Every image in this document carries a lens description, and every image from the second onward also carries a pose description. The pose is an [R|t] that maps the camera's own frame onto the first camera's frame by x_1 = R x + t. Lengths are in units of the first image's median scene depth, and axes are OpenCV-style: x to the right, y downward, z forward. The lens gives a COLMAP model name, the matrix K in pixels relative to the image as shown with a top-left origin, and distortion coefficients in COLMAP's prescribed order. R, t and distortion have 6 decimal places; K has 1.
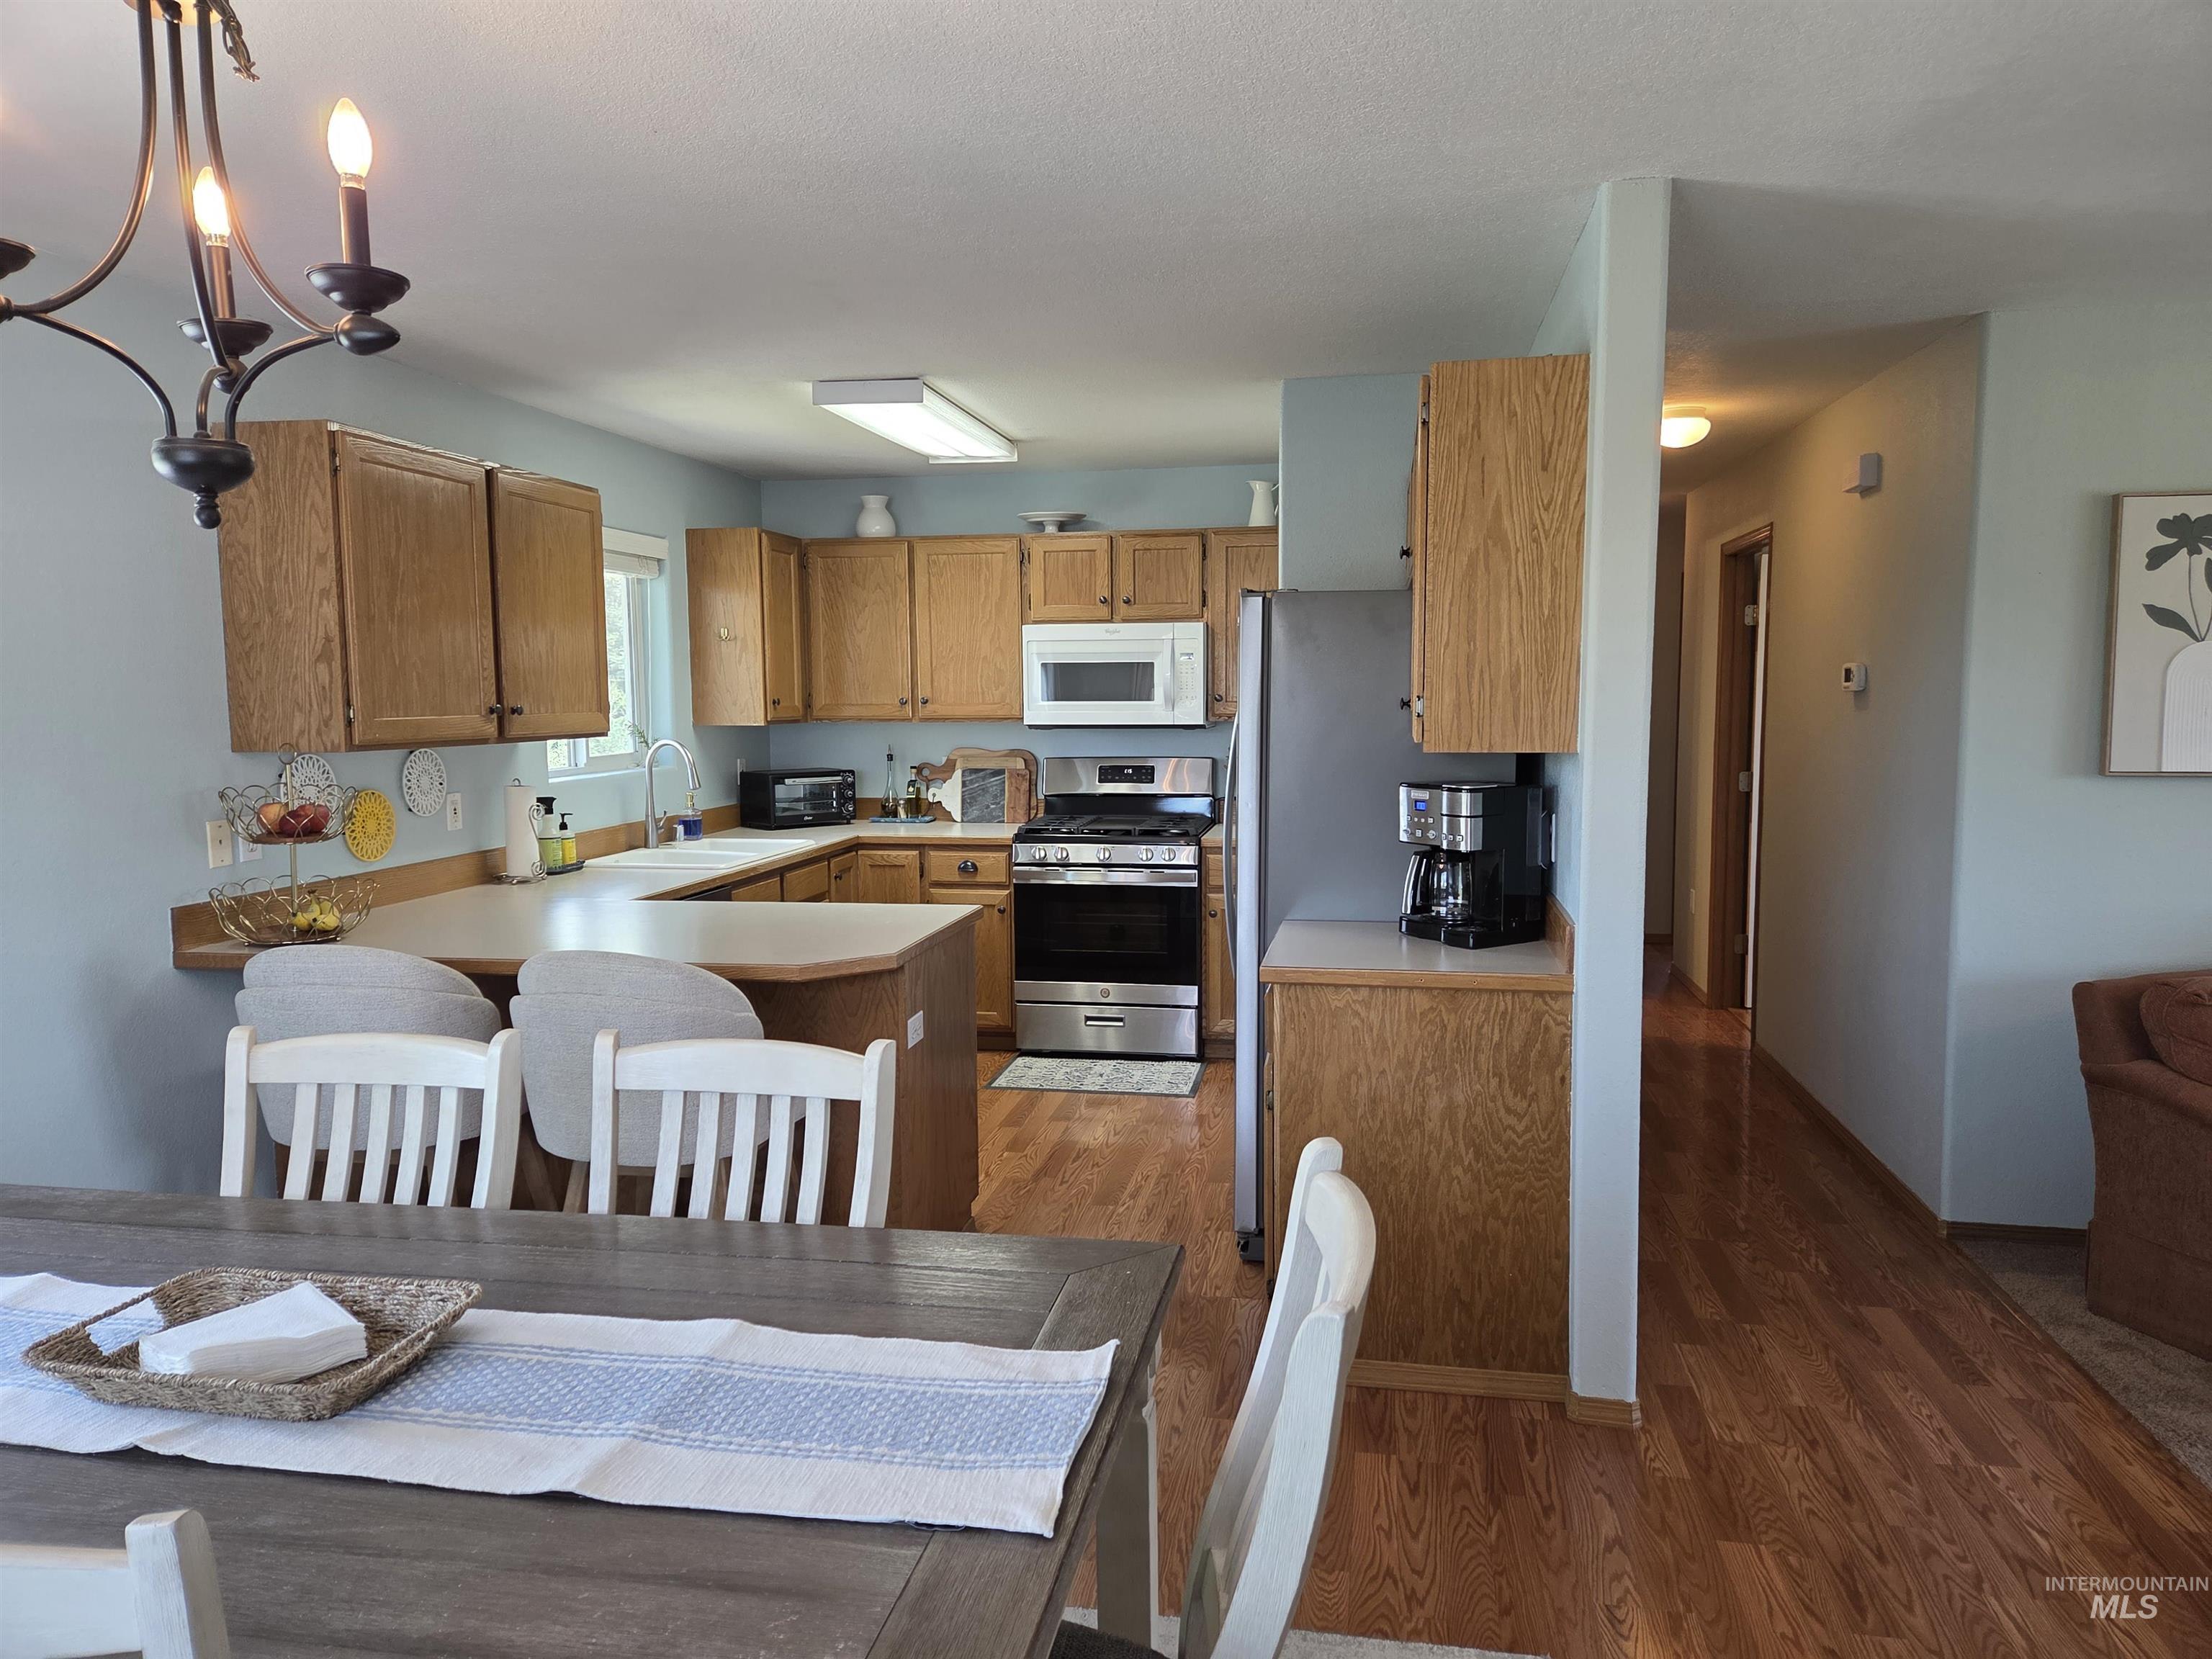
lens RADIAL K [[1496.5, 0, 1124.4], [0, 1496.5, 835.8], [0, 0, 1]] dist [0.046561, -0.025377]
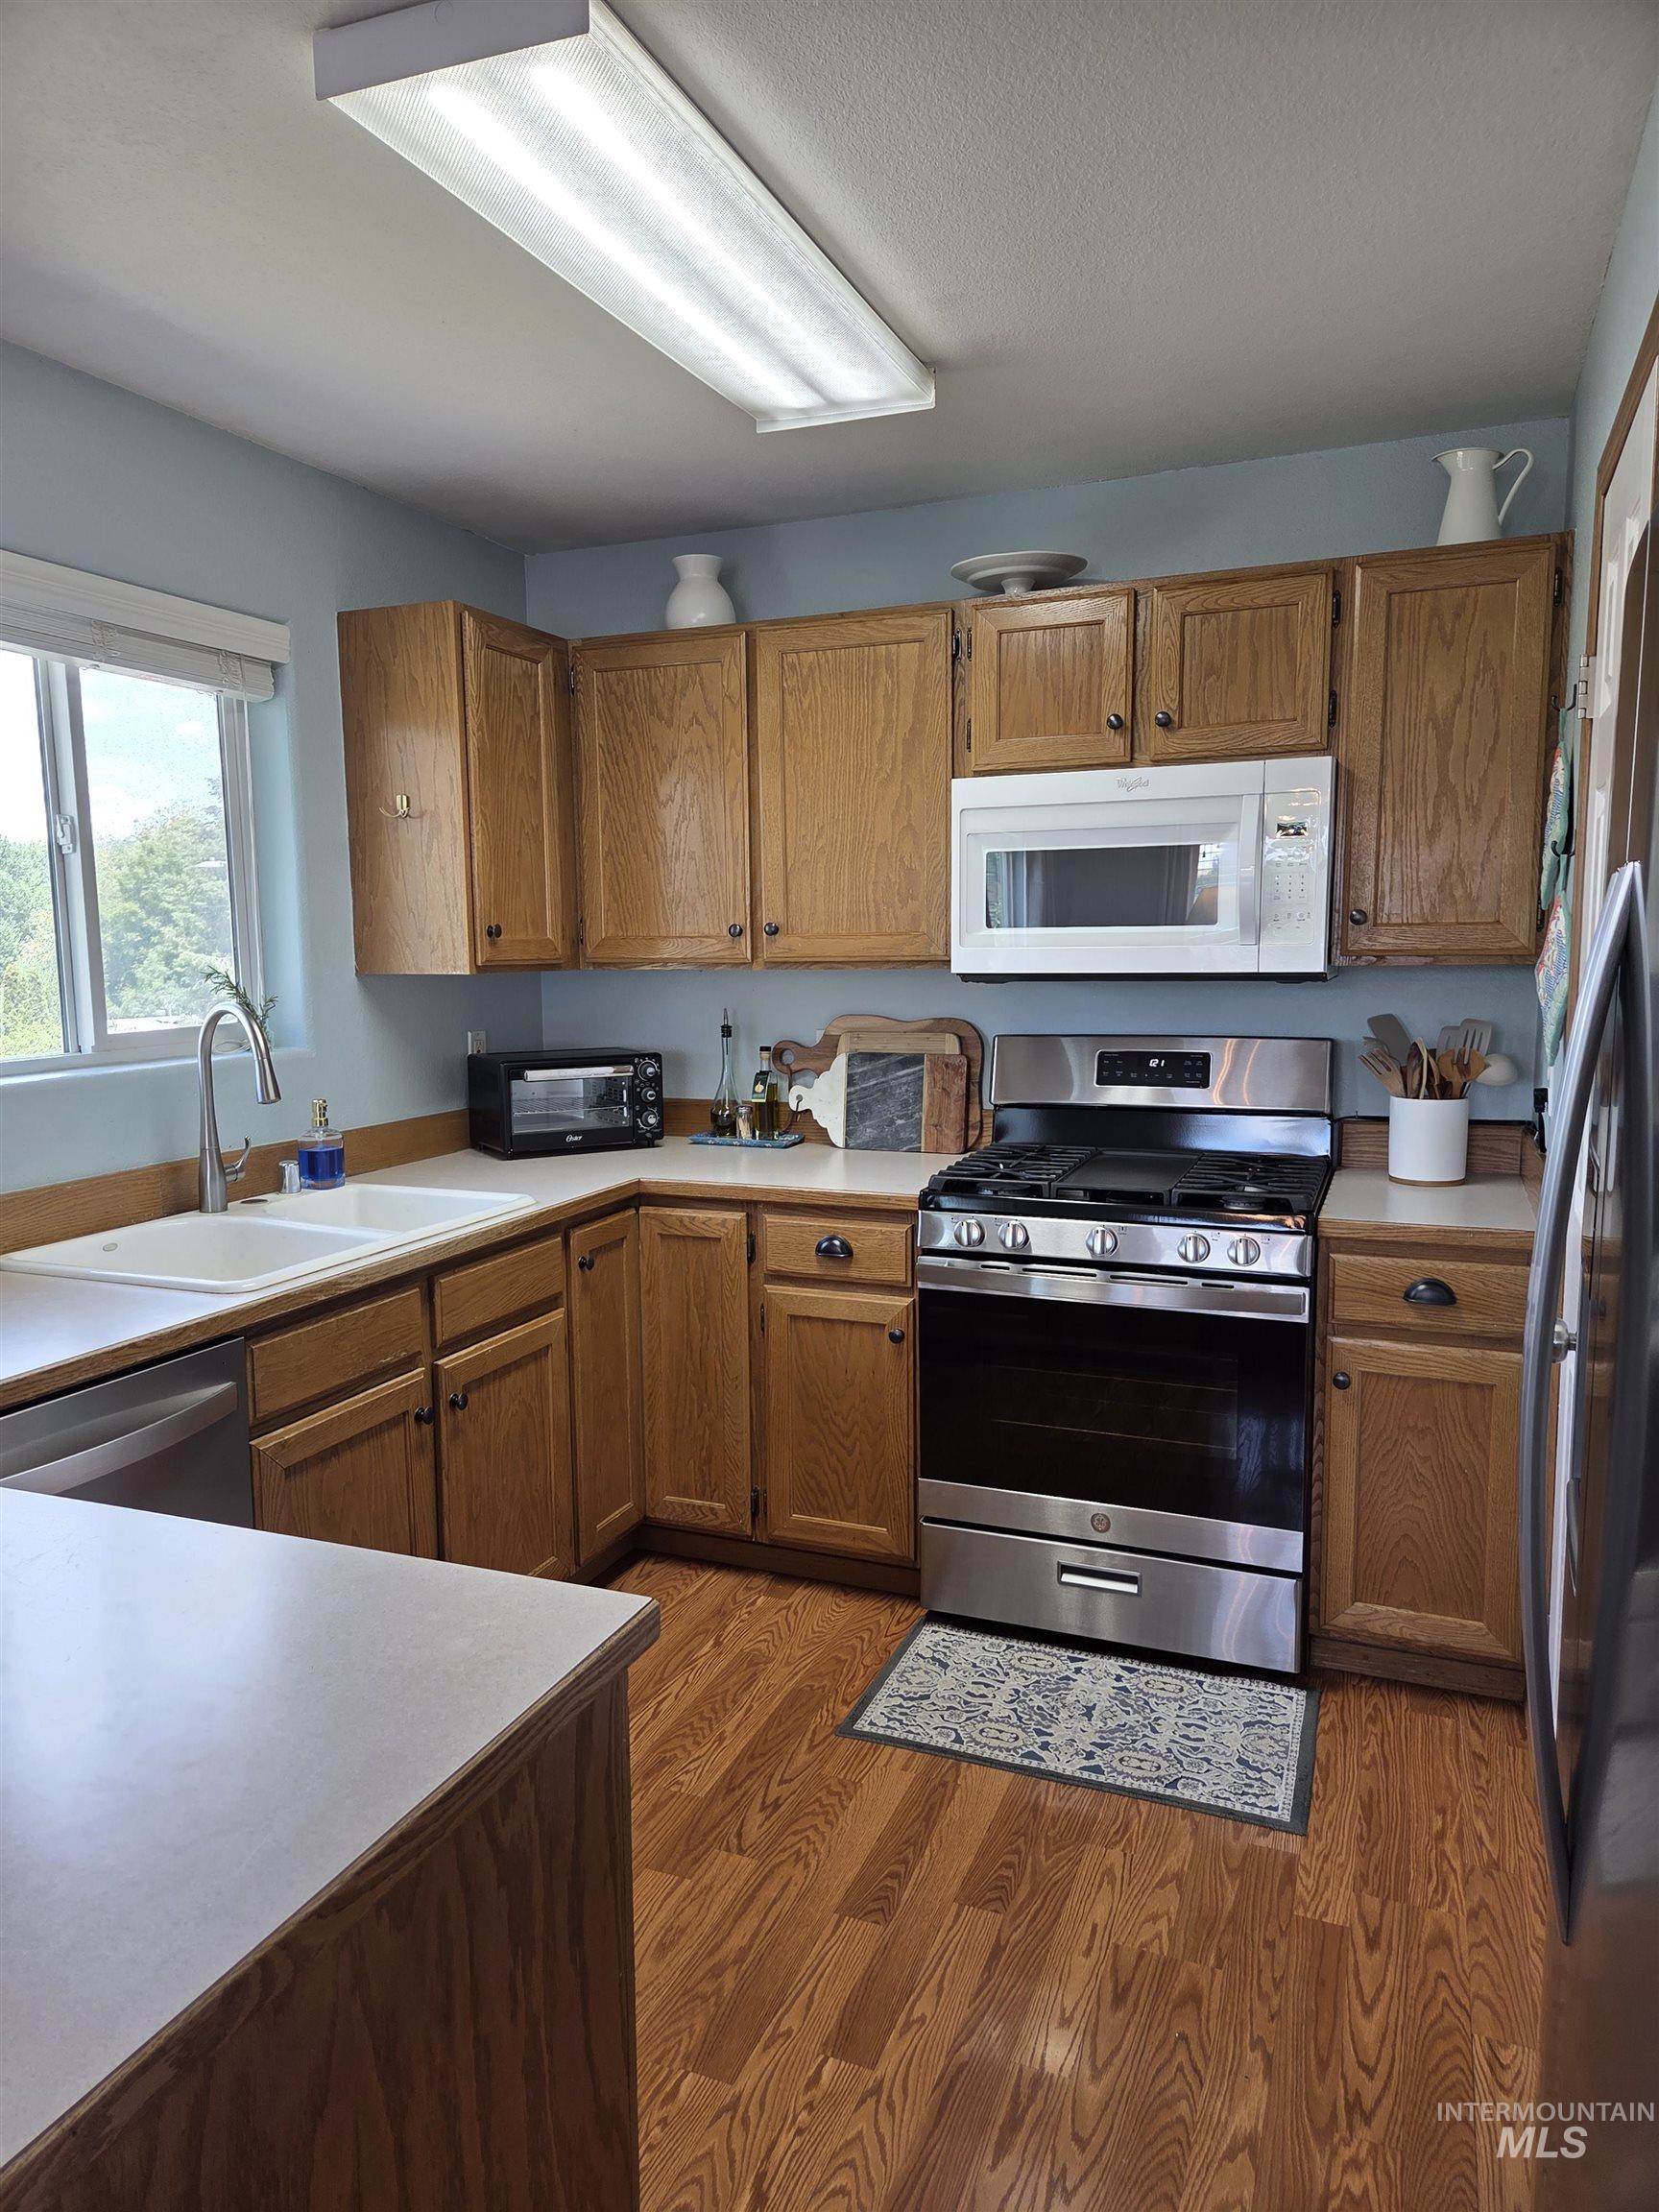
lens RADIAL K [[1496.5, 0, 794.2], [0, 1496.5, 1123.8], [0, 0, 1]] dist [0.046561, -0.025377]
pose [[0.975826, 0.023219, -0.217313, -0.006558], [-0.017721, 0.999473, 0.027211, -0.035870], [0.217830, -0.022702, 0.975723, 0.488847]]
